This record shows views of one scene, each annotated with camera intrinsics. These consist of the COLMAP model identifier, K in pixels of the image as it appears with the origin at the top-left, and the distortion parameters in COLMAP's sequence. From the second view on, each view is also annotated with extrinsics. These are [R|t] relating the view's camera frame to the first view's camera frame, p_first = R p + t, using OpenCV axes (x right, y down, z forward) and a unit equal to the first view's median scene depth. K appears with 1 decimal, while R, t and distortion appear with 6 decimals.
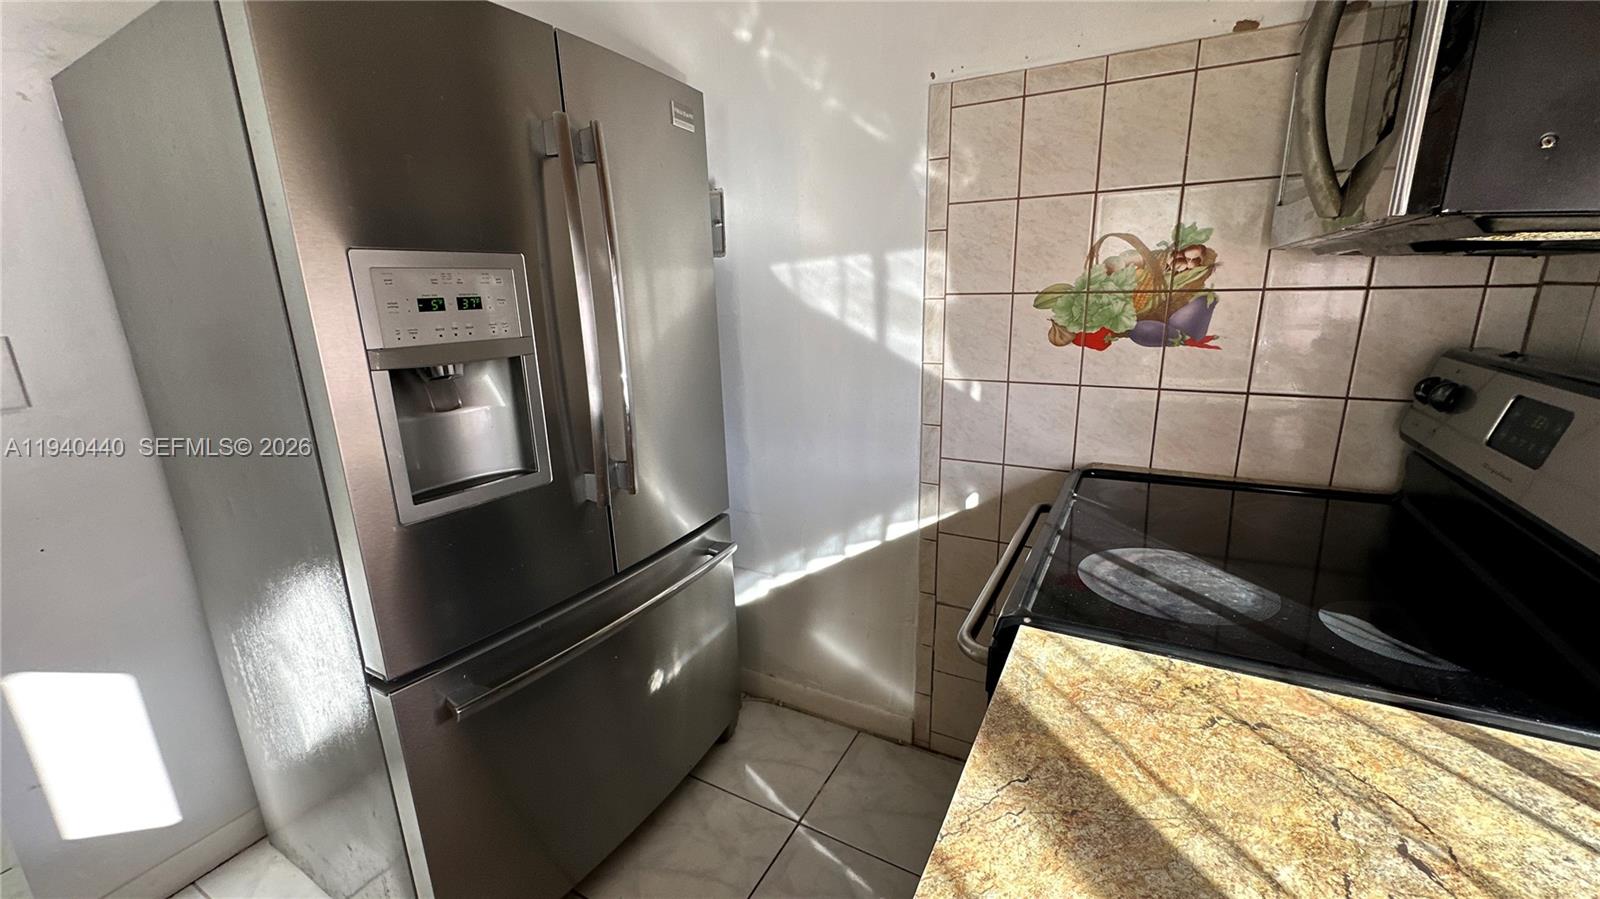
lens RADIAL K [[637.2, 0, 798.3], [0, 637.2, 449.3], [0, 0, 1]] dist [-0.003961, 0.000885]
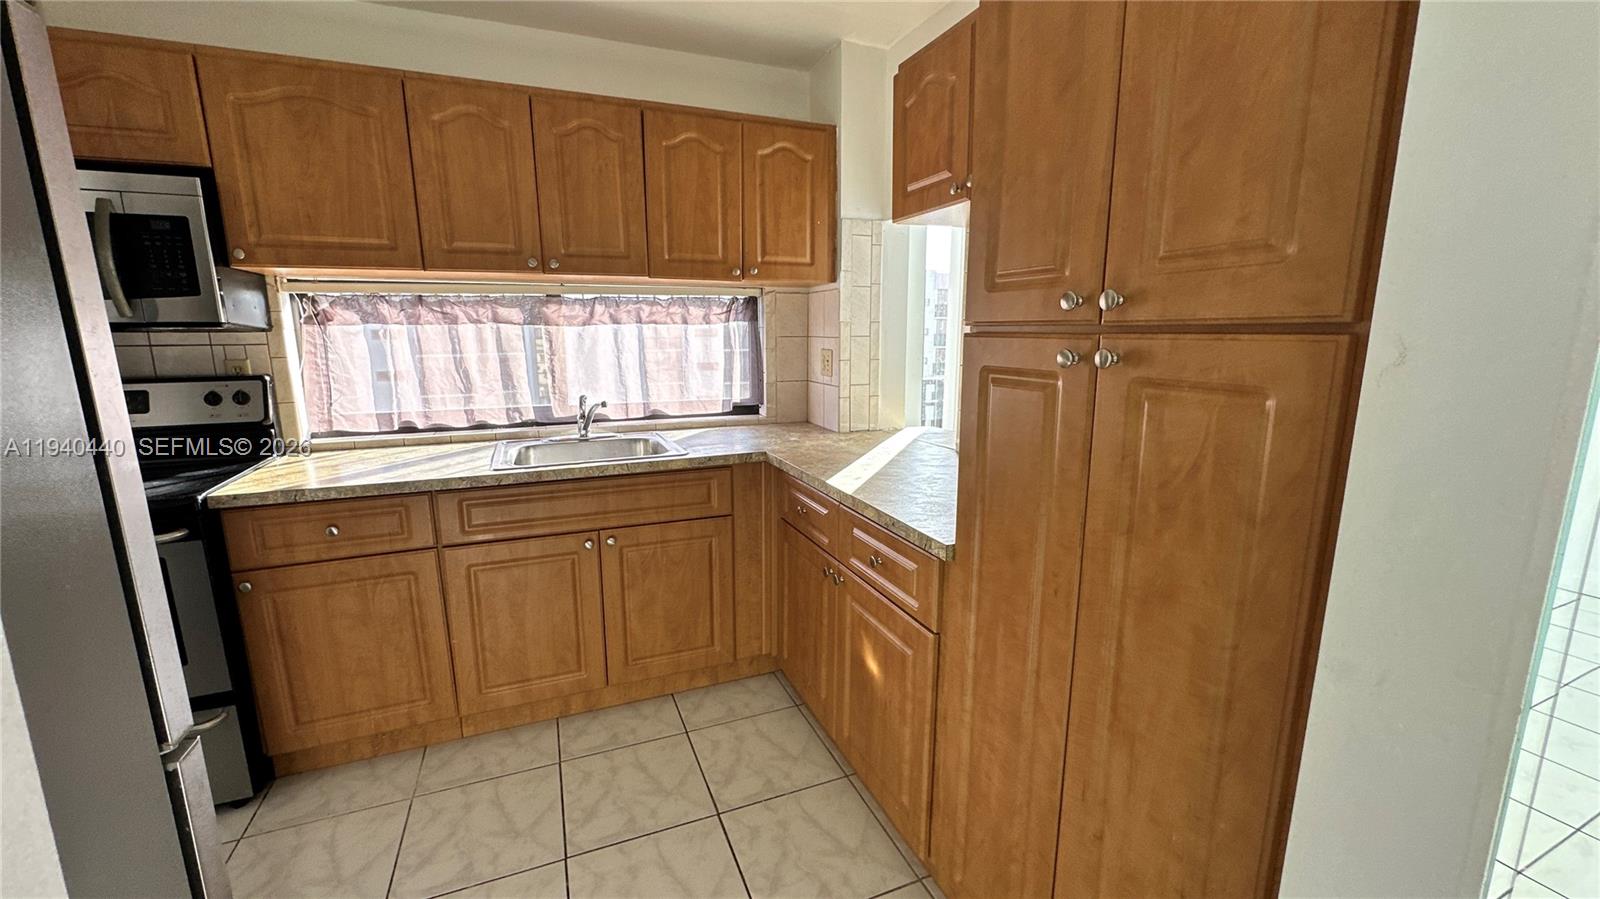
lens RADIAL K [[637.2, 0, 797.1], [0, 637.2, 449.8], [0, 0, 1]] dist [-0.003961, 0.000885]
pose [[-0.779028, -0.088547, 0.620705, -1.424490], [0.178644, 0.917597, 0.355110, -0.154932], [-0.601001, 0.387526, -0.699015, 0.699358]]
